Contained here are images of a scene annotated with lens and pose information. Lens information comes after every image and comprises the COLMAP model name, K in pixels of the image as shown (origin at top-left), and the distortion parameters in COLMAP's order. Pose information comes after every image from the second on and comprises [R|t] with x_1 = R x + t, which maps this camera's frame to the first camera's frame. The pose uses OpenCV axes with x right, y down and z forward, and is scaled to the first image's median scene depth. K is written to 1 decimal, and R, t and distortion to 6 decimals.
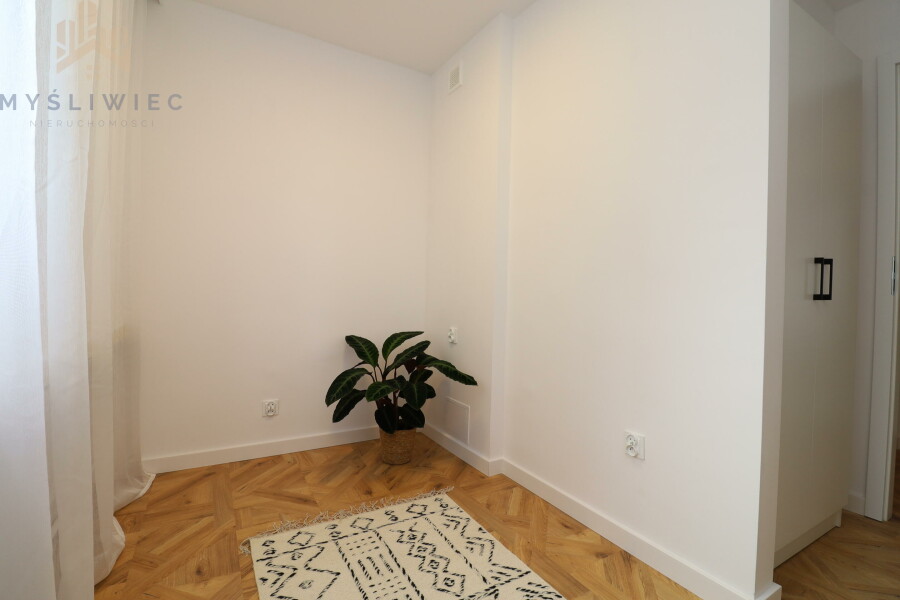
lens RADIAL K [[414.8, 0, 452.0], [0, 414.8, 293.2], [0, 0, 1]] dist [-0.002056, -0.011711]
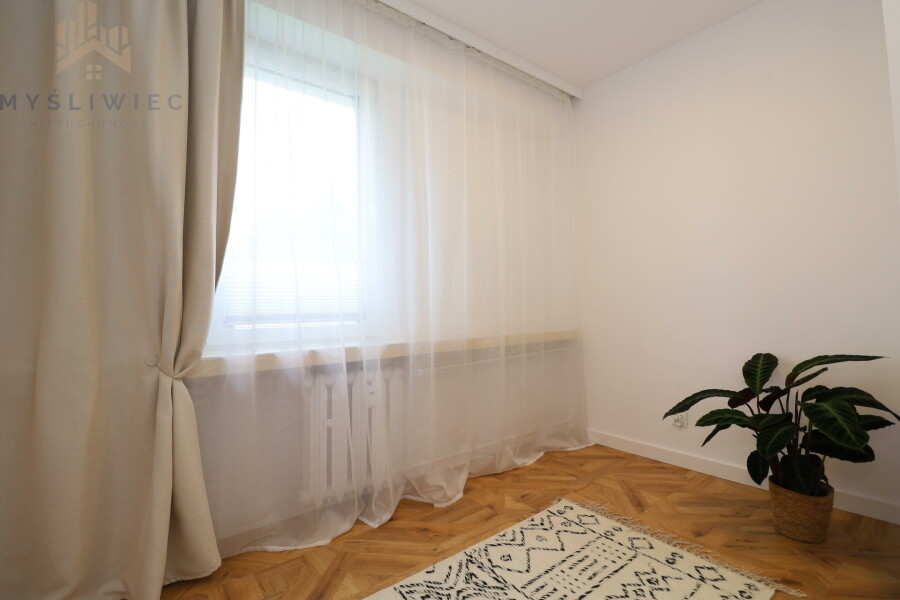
lens RADIAL K [[414.8, 0, 452.0], [0, 414.8, 293.2], [0, 0, 1]] dist [-0.002056, -0.011711]
pose [[0.151290, -0.058025, -0.986785, 0.559828], [0.007439, 0.998314, -0.057562, 0.038359], [0.988461, 0.001368, 0.151467, 0.370759]]
